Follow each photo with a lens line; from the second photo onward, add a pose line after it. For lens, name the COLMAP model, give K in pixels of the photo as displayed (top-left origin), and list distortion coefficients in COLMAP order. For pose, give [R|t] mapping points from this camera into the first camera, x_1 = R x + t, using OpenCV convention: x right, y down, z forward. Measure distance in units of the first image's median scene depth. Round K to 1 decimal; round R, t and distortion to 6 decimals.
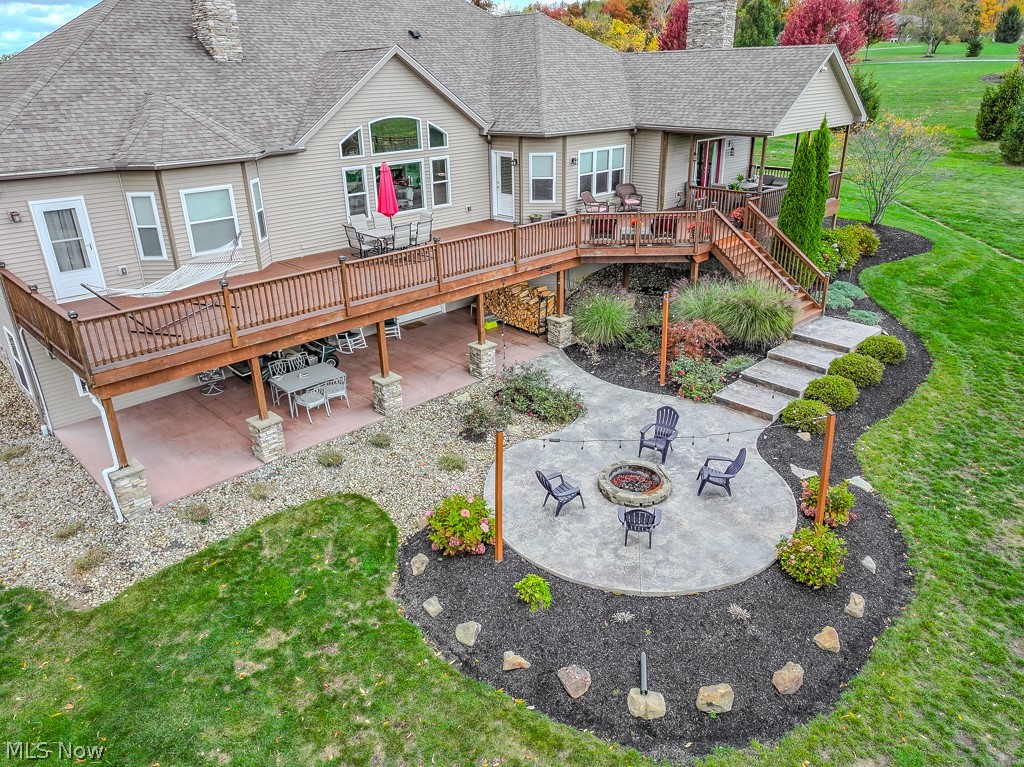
lens RADIAL K [[724.3, 0, 521.2], [0, 724.3, 382.8], [0, 0, 1]] dist [0.007639, 0.008999]
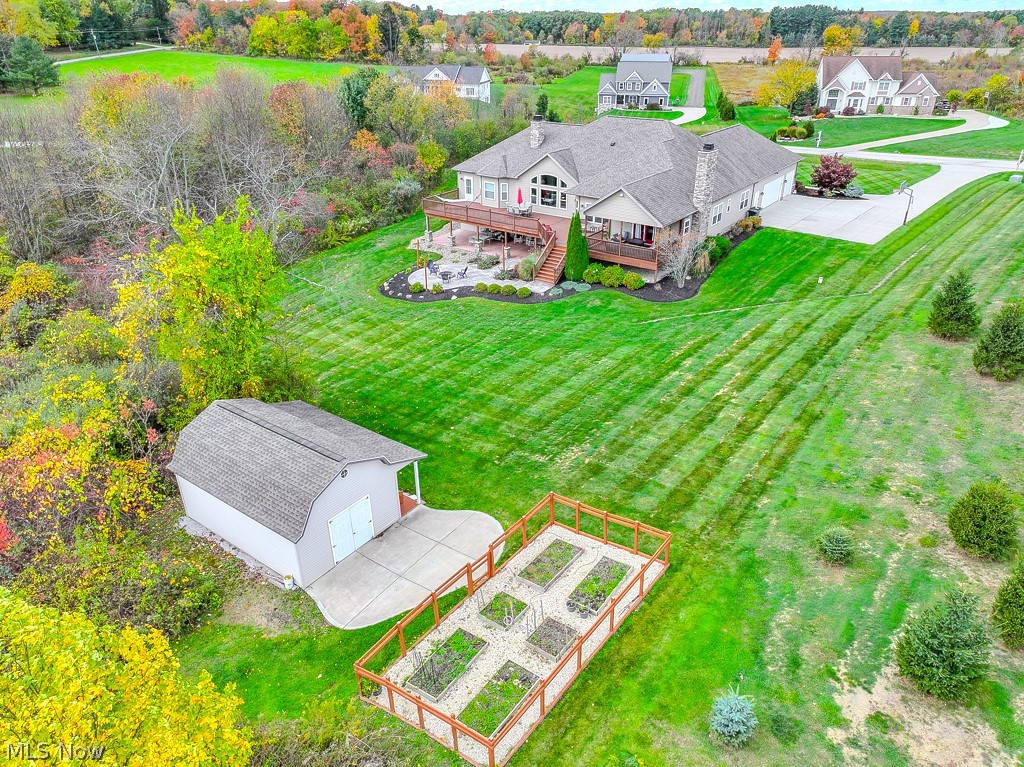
lens RADIAL K [[724.3, 0, 521.2], [0, 724.3, 382.8], [0, 0, 1]] dist [0.007639, 0.008999]
pose [[0.162770, 0.463014, -0.871277, 4.025405], [-0.391322, 0.840926, 0.373779, -1.028656], [0.905745, 0.280110, 0.318065, 0.268689]]
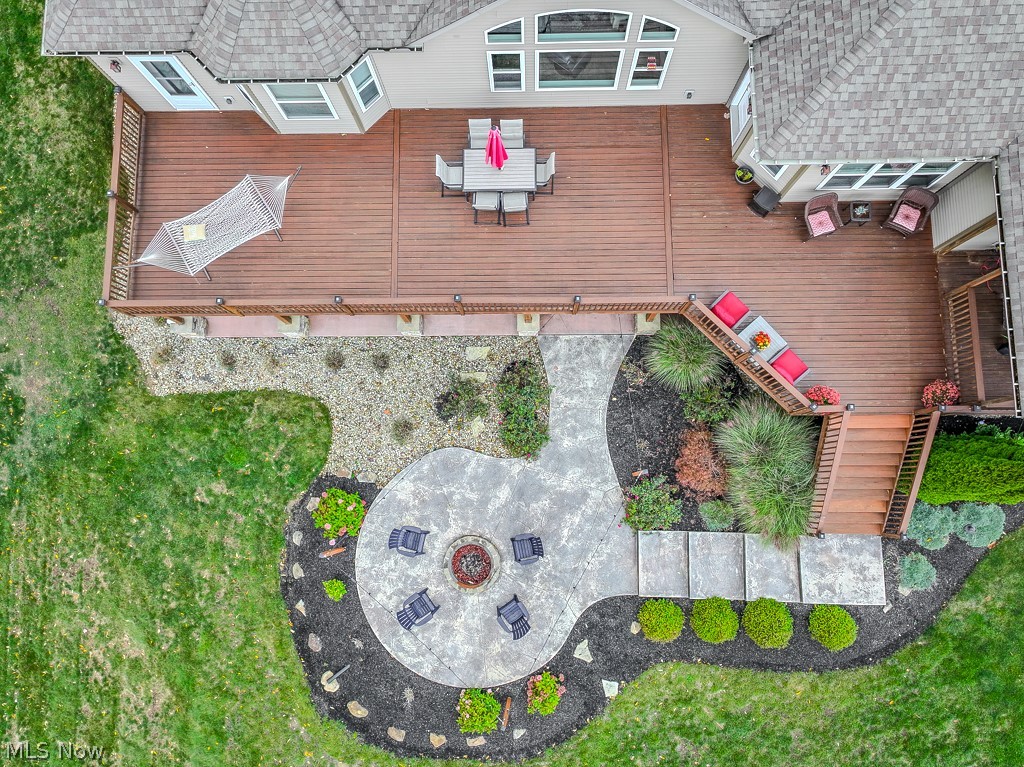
lens RADIAL K [[724.3, 0, 521.2], [0, 724.3, 382.8], [0, 0, 1]] dist [0.007639, 0.008999]
pose [[0.710893, 0.696634, -0.096605, 0.119689], [-0.269276, 0.396495, 0.877657, -1.138254], [0.649709, -0.597907, 0.469452, 0.650113]]
